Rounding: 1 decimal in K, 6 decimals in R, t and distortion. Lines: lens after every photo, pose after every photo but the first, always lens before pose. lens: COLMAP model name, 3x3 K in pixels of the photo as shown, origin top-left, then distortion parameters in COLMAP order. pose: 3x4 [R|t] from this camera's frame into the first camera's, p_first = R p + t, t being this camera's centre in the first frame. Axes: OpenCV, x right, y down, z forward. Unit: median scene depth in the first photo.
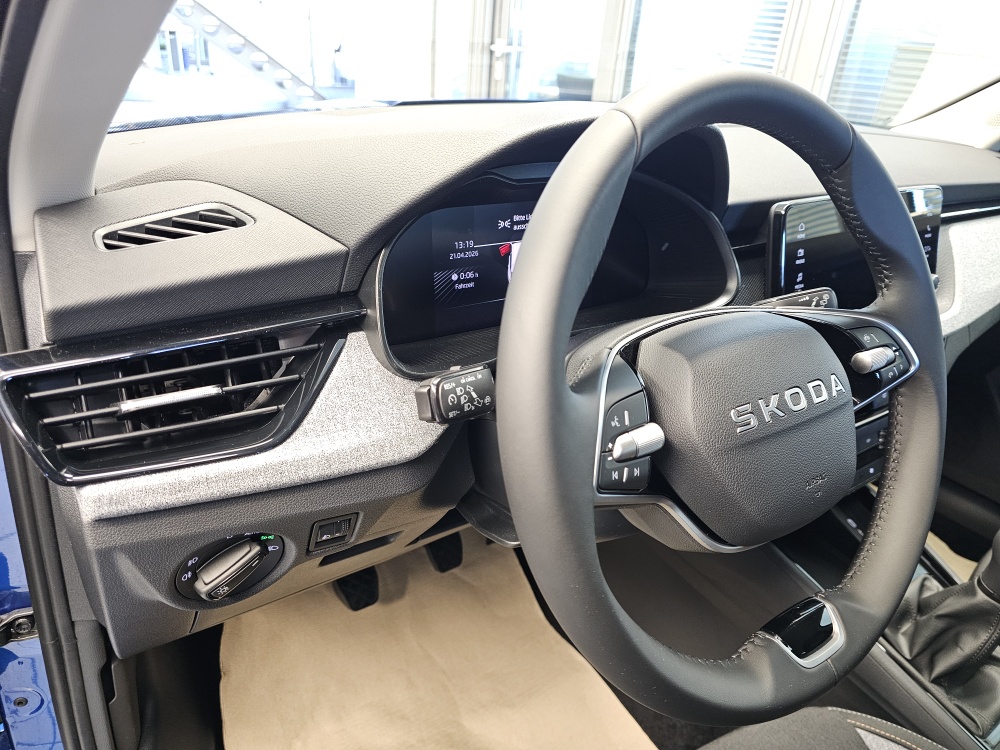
lens RADIAL K [[675.5, 0, 506.5], [0, 675.5, 361.6], [0, 0, 1]] dist [0.061961, -0.083412]
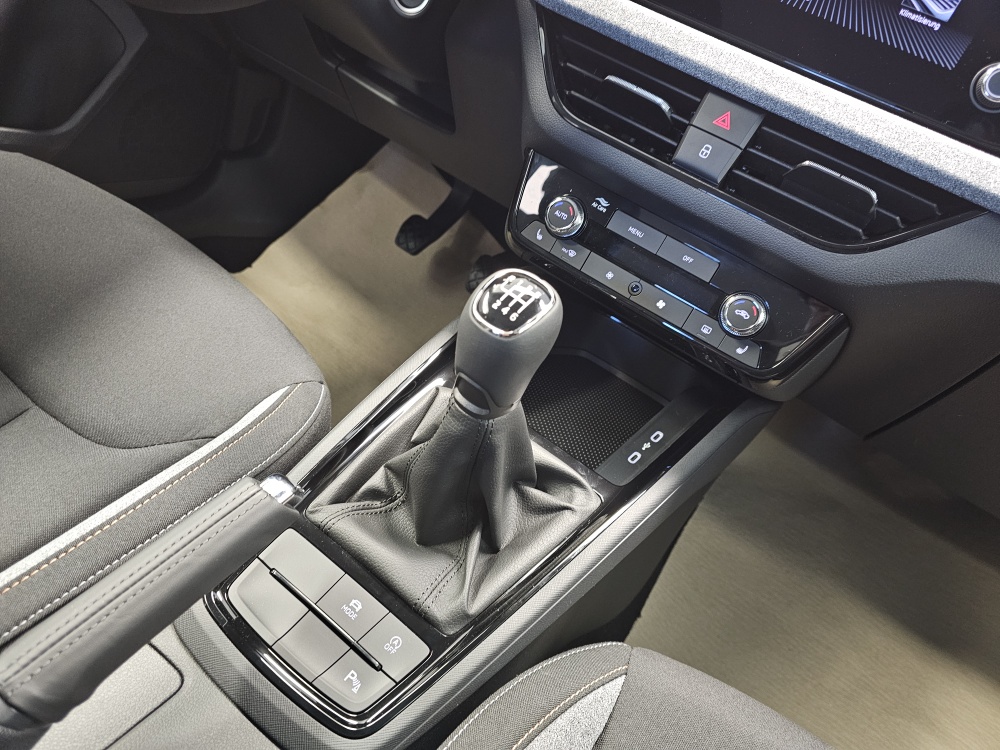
lens RADIAL K [[675.5, 0, 506.5], [0, 675.5, 361.6], [0, 0, 1]] dist [0.061961, -0.083412]
pose [[0.374946, 0.550269, -0.746069, 1.350568], [-0.640833, 0.735383, 0.220329, 0.213127], [0.669887, 0.395494, 0.628360, 0.759243]]
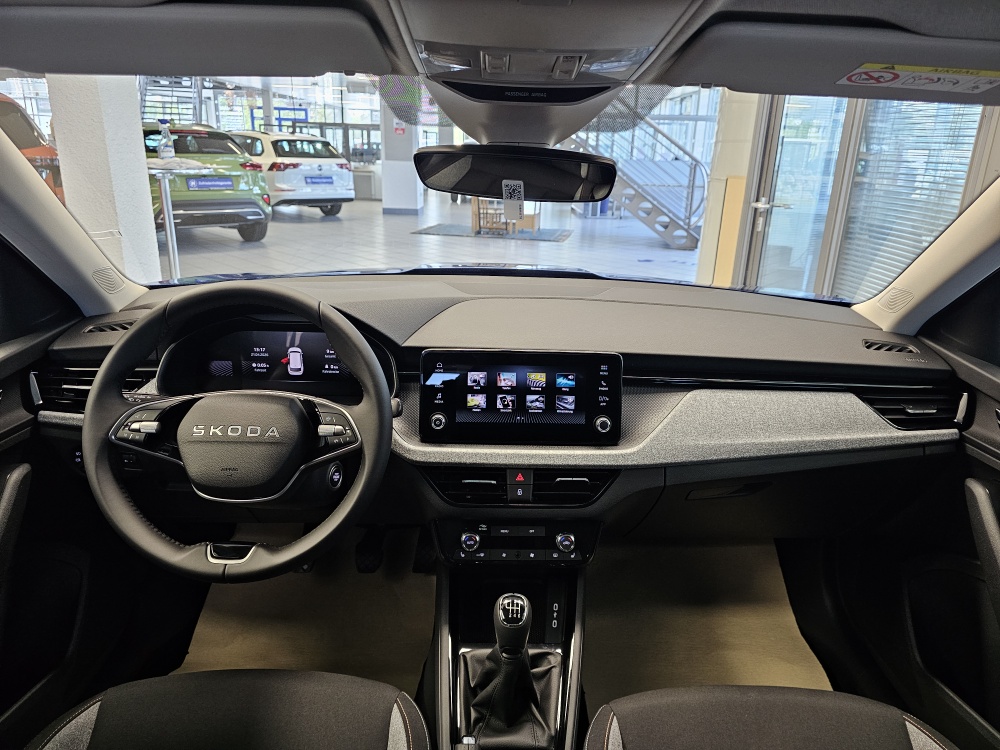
lens RADIAL K [[667.9, 0, 515.7], [0, 667.9, 372.7], [0, 0, 1]] dist [0.072429, -0.107795]
pose [[0.835754, 0.121340, -0.535530, 1.624961], [-0.207883, 0.972604, -0.104053, -0.059084], [0.508233, 0.198290, 0.838082, -0.249145]]
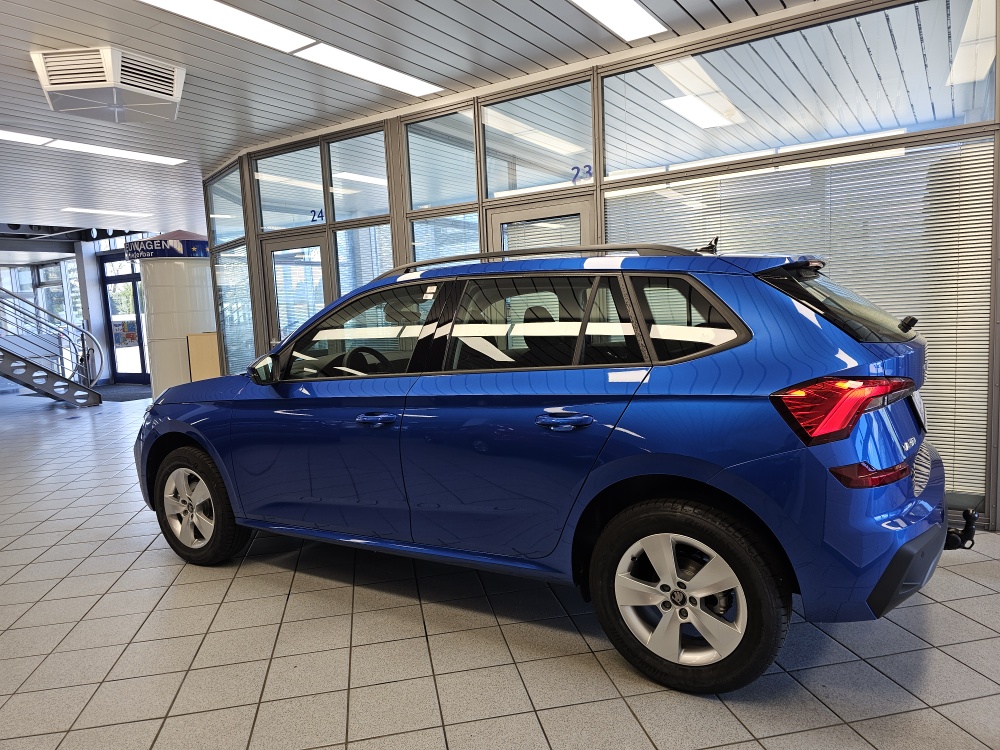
lens RADIAL K [[664.3, 0, 500.0], [0, 664.3, 375.0], [0, 0, 1]] dist [0.068720, -0.073563]
pose [[0.908600, -0.167334, 0.382682, -1.095488], [0.285703, 0.917347, -0.277217, 2.255864], [-0.304664, 0.361213, 0.881309, -5.575717]]
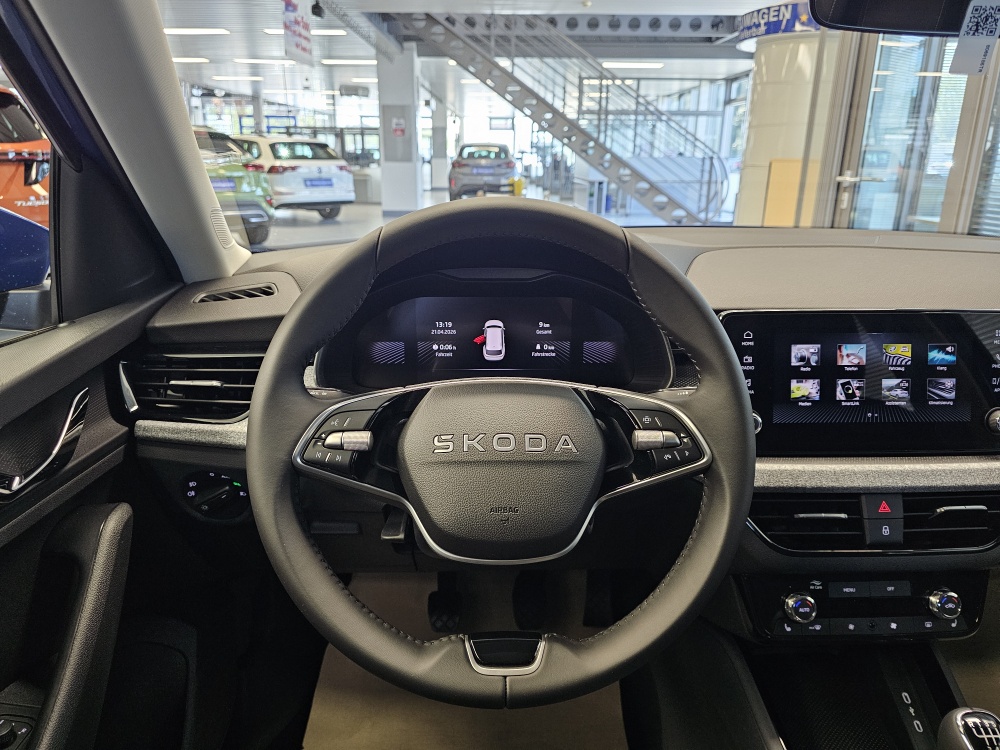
lens RADIAL K [[675.5, 0, 506.5], [0, 675.5, 361.6], [0, 0, 1]] dist [0.061961, -0.083412]
pose [[0.838627, 0.087980, -0.537554, 0.780554], [-0.184353, 0.974474, -0.128116, 0.050144], [0.512561, 0.206542, 0.833440, -0.046570]]
